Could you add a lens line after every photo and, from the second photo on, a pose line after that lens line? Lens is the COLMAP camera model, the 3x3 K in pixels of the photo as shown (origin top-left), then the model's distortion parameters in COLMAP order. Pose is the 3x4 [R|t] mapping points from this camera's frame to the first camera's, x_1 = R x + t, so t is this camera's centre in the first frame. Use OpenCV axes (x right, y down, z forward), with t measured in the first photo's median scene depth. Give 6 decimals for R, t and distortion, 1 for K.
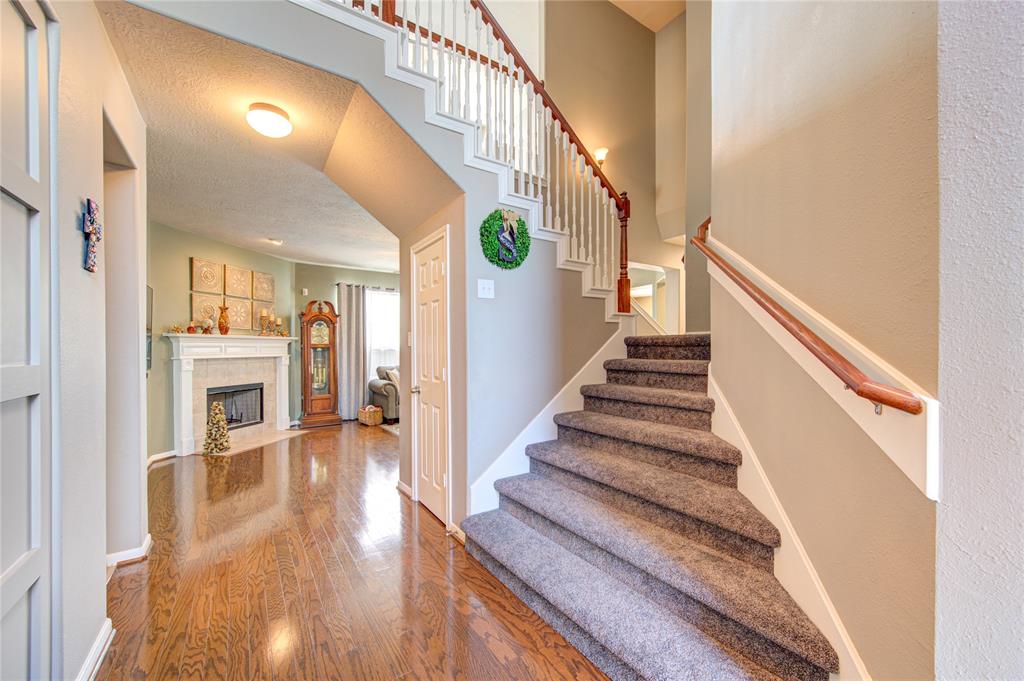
lens RADIAL K [[402.4, 0, 513.2], [0, 402.4, 348.3], [0, 0, 1]] dist [-0.001732, -0.000336]
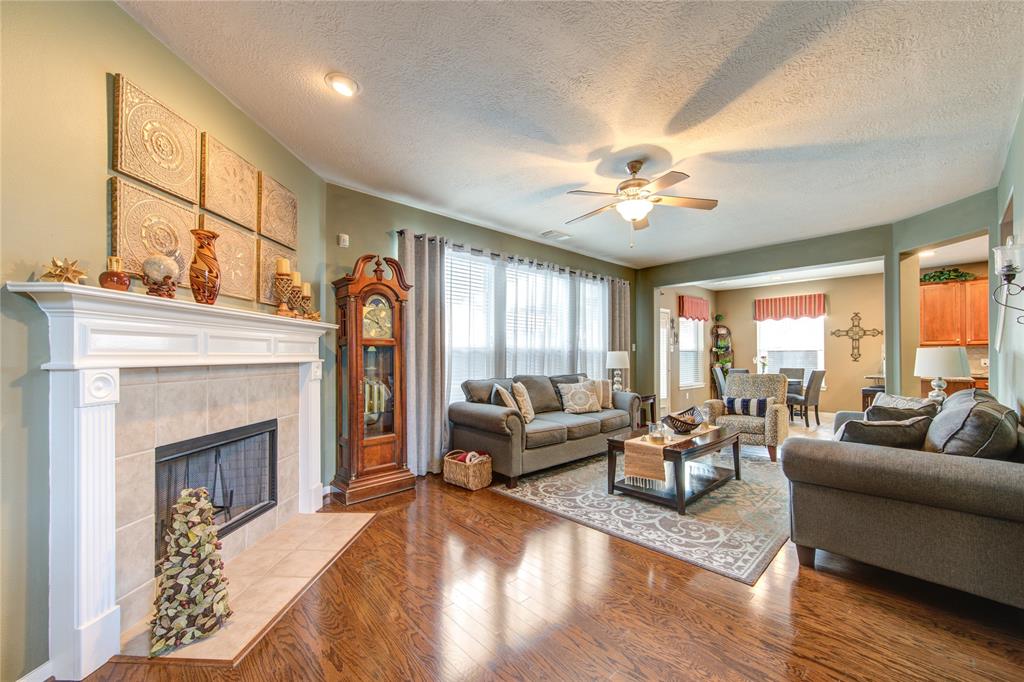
lens RADIAL K [[408.8, 0, 523.6], [0, 408.8, 353.3], [0, 0, 1]] dist [-0.001245, -0.000247]
pose [[0.988951, 0.003813, 0.148194, -0.414911], [-0.002621, 0.999963, -0.008234, 0.013555], [-0.148220, 0.007754, 0.988924, 0.496135]]
